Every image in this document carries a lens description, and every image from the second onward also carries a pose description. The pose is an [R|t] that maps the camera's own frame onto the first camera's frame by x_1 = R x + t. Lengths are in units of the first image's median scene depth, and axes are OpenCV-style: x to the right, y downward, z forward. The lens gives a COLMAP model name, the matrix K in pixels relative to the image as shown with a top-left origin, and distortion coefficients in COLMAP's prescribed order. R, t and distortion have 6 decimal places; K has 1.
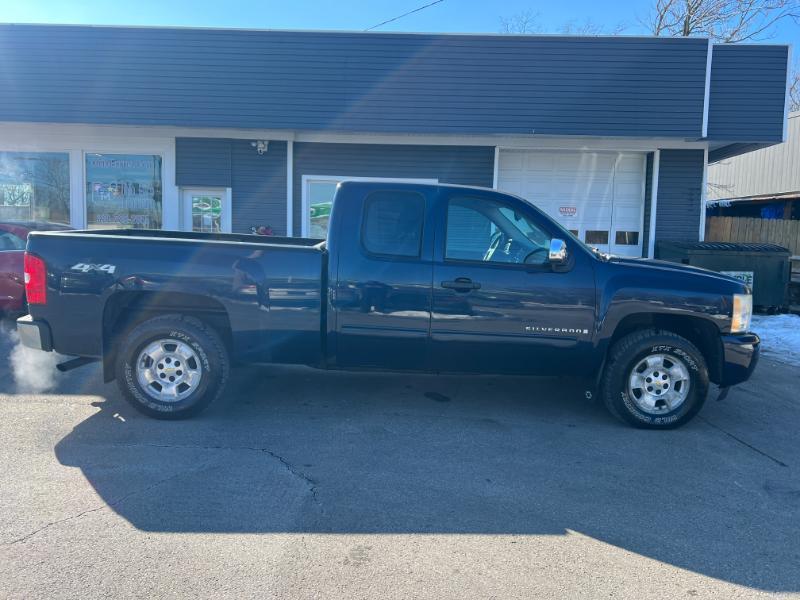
lens RADIAL K [[604.1, 0, 400.0], [0, 604.1, 300.0], [0, 0, 1]] dist [0.056966, -0.070872]
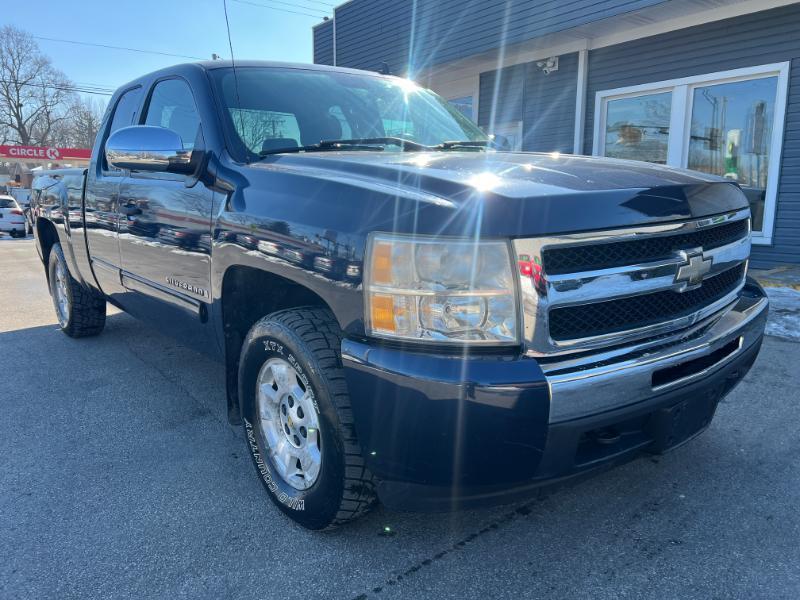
lens RADIAL K [[604.0, 0, 402.3], [0, 604.0, 301.4], [0, 0, 1]] dist [0.041816, -0.049950]
pose [[0.601800, 0.109040, -0.791168, 0.841730], [-0.051381, 0.993870, 0.097893, -0.003978], [0.796992, -0.018261, 0.603714, 0.800243]]
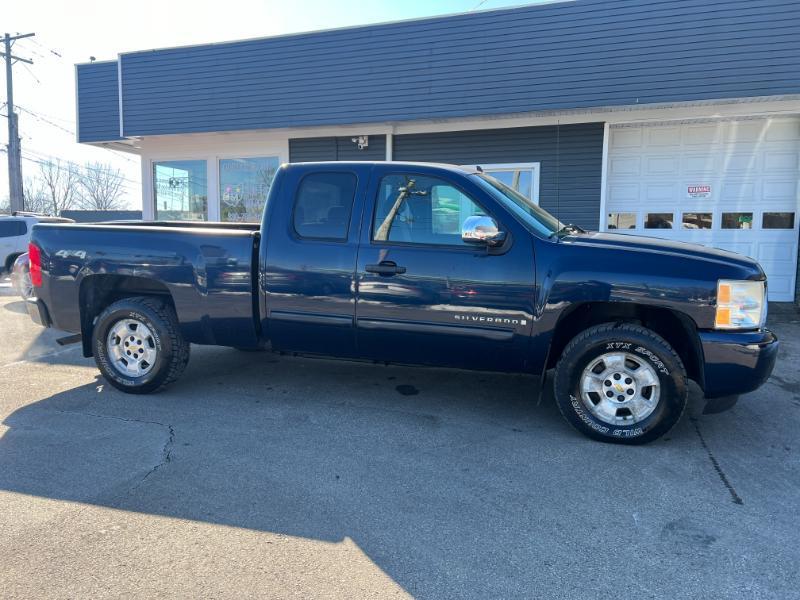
lens RADIAL K [[604.1, 0, 400.0], [0, 604.1, 300.0], [0, 0, 1]] dist [0.056966, -0.070872]
pose [[0.945227, 0.014274, -0.326101, 0.415170], [-0.012603, 0.999894, 0.007235, 0.015846], [0.326170, -0.002729, 0.945307, 0.126065]]
